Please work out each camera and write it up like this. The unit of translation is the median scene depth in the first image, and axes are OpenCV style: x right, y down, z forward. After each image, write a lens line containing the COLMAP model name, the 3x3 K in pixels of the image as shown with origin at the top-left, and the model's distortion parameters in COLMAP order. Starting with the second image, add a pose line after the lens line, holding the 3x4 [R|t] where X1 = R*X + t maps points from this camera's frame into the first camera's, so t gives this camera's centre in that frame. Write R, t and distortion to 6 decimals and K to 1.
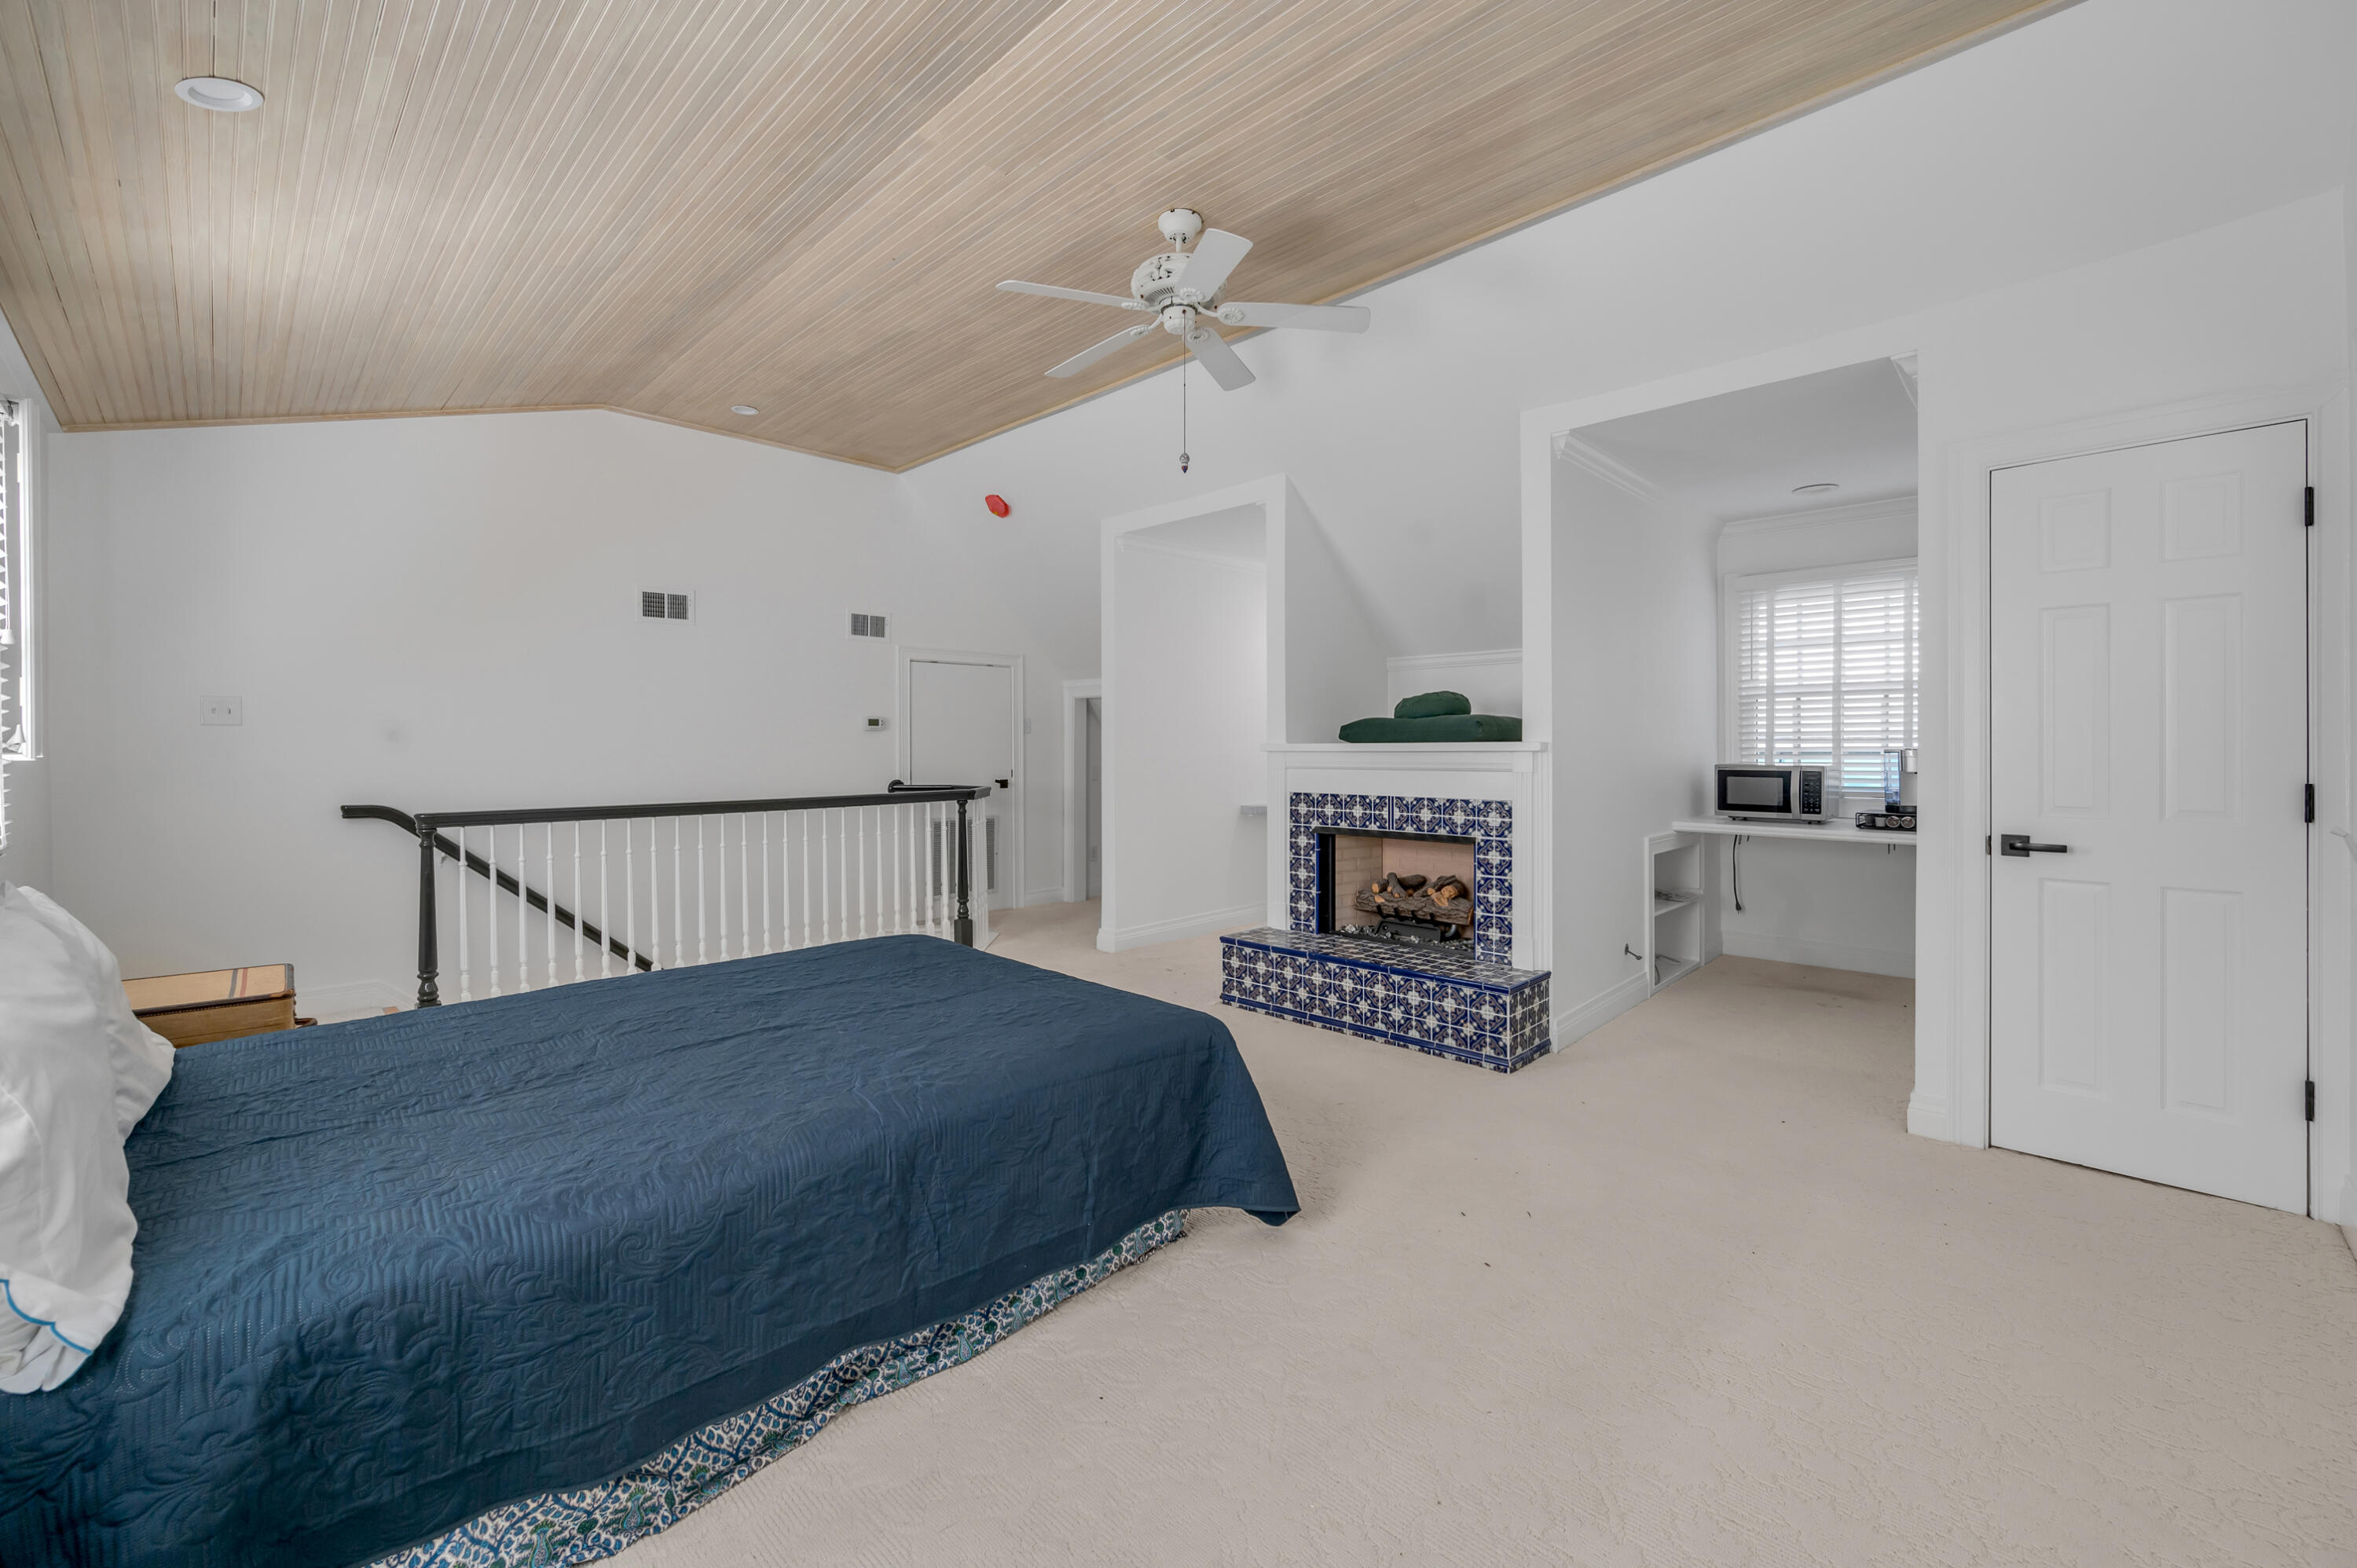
lens RADIAL K [[938.5, 0, 1202.9], [0, 938.5, 764.5], [0, 0, 1]] dist [-0.001096, 0.000133]
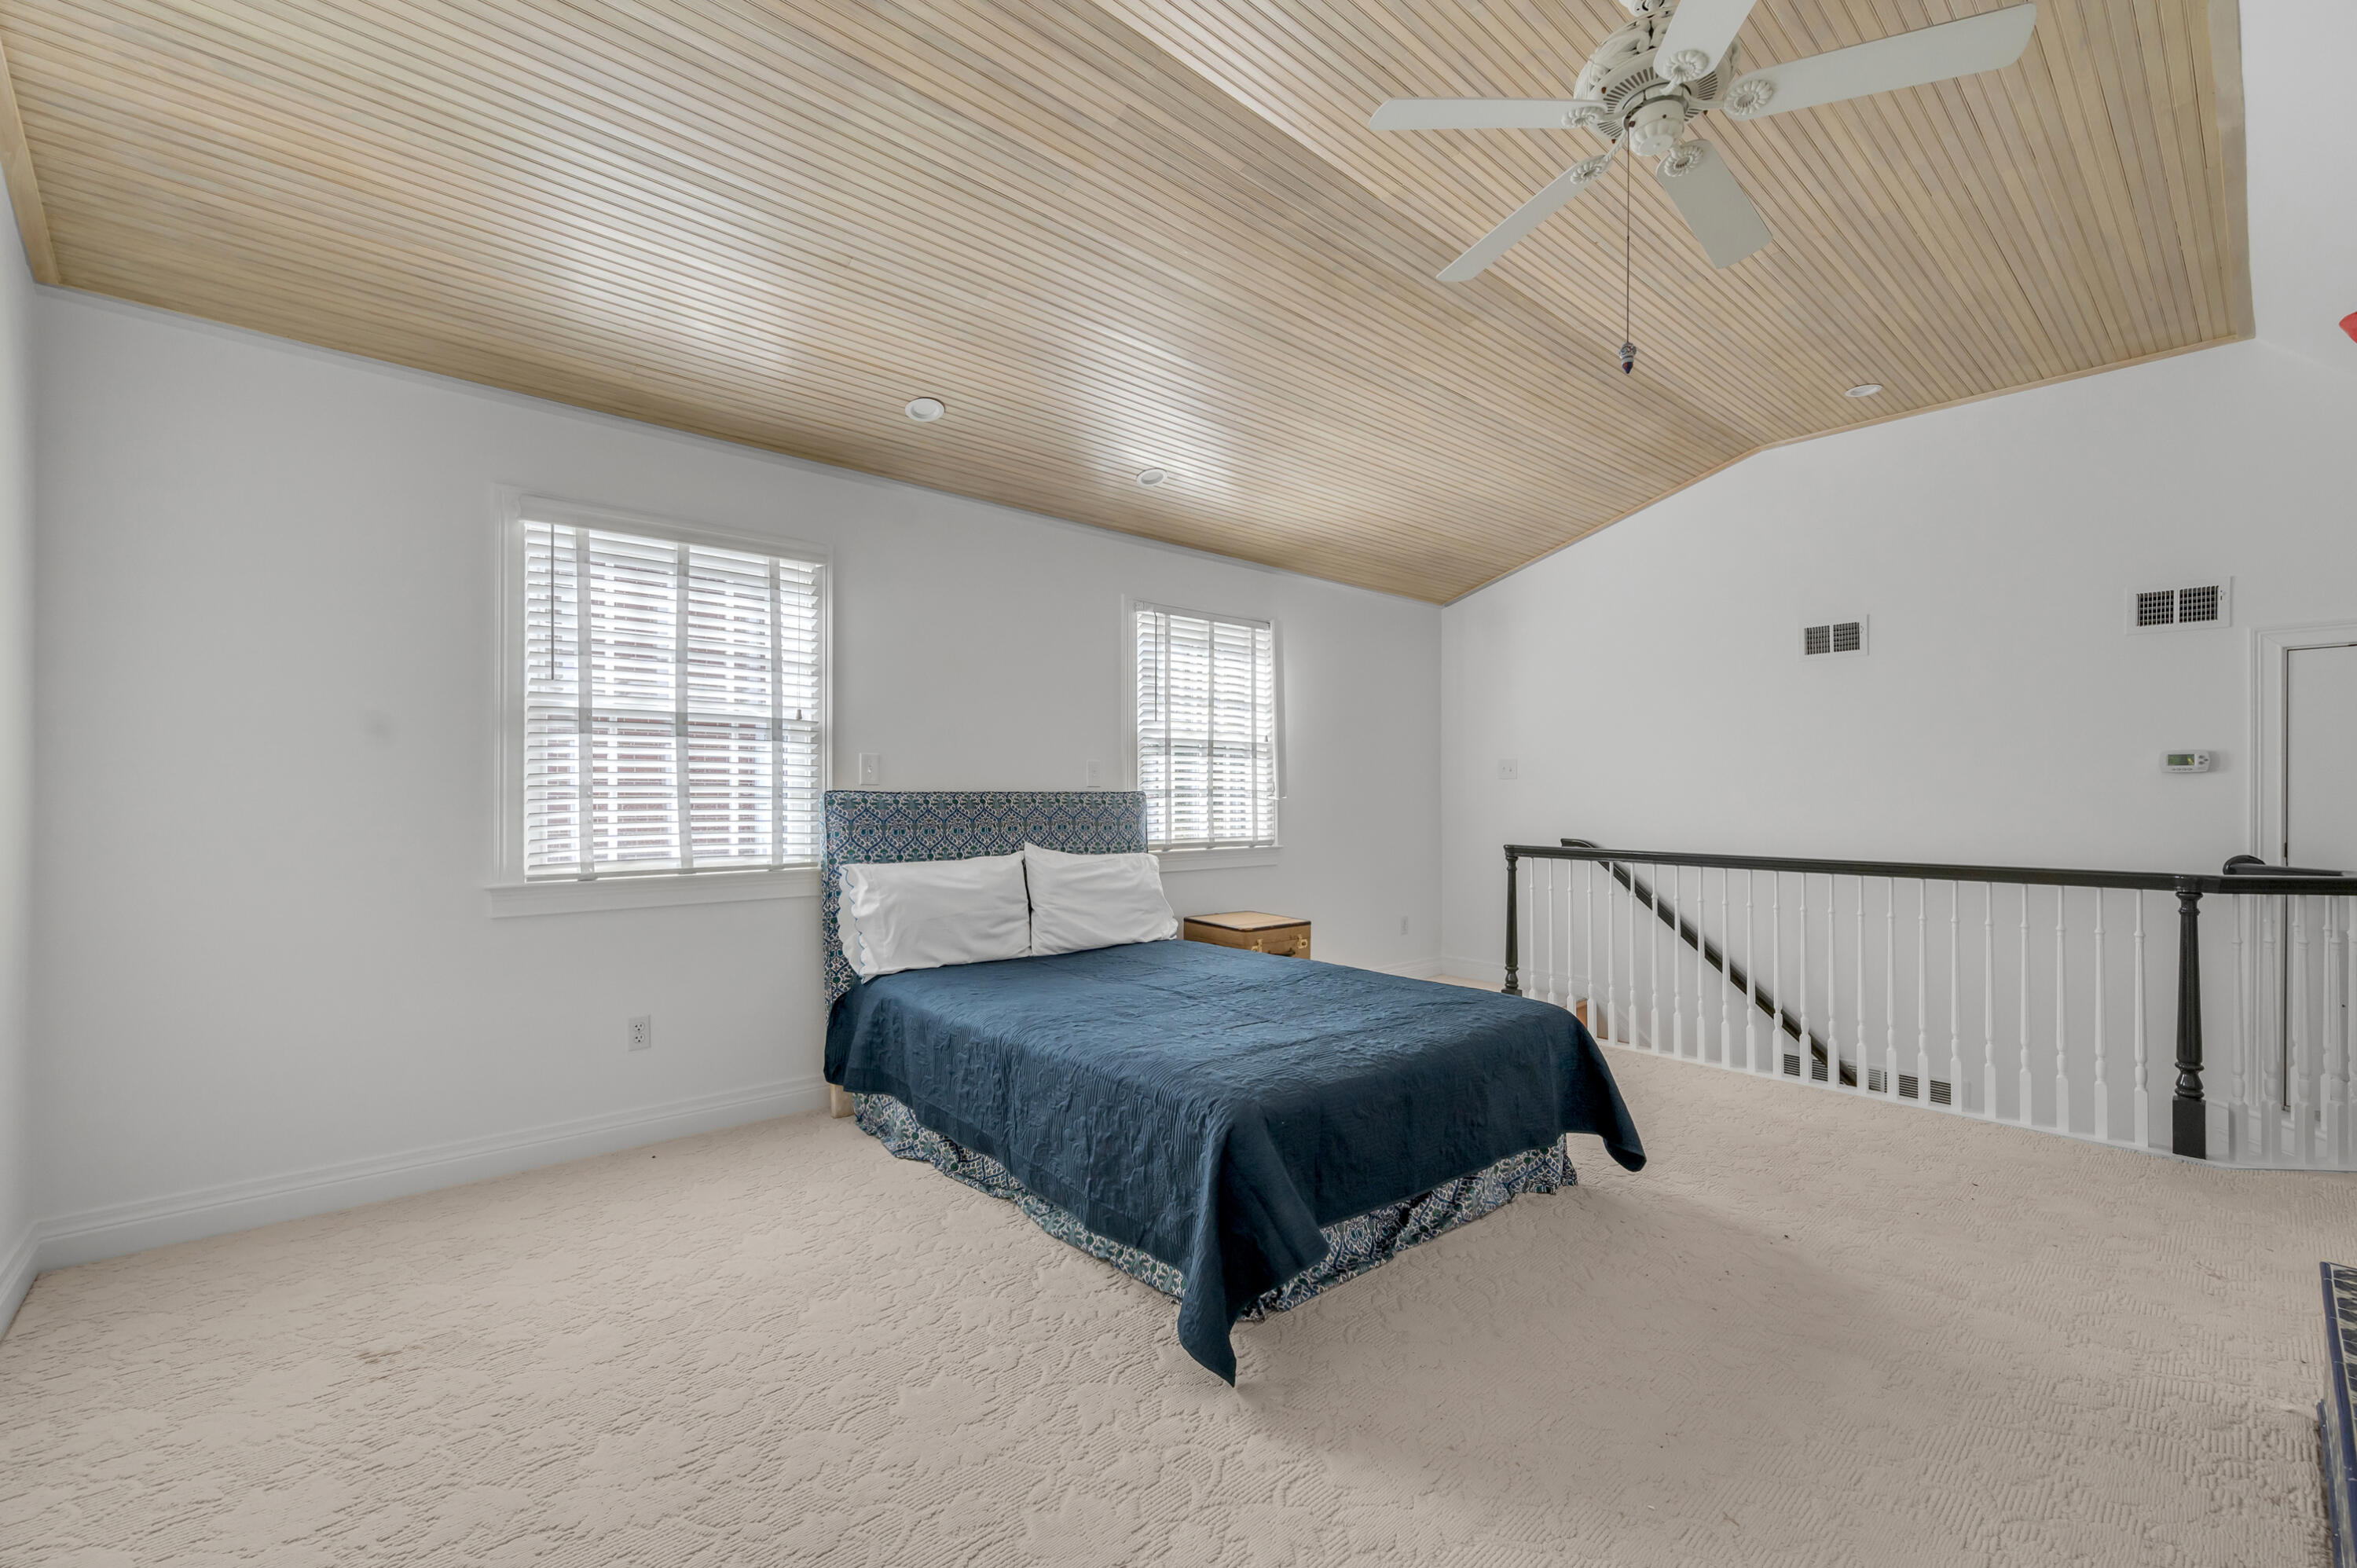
lens RADIAL K [[1022.7, 0, 1199.0], [0, 1022.7, 798.5], [0, 0, 1]] dist [-0.000008, -0.000433]
pose [[-0.065325, 0.008223, -0.997830, 0.445292], [-0.026513, 0.999599, 0.009973, -0.010468], [0.997512, 0.027107, -0.065080, 0.471719]]
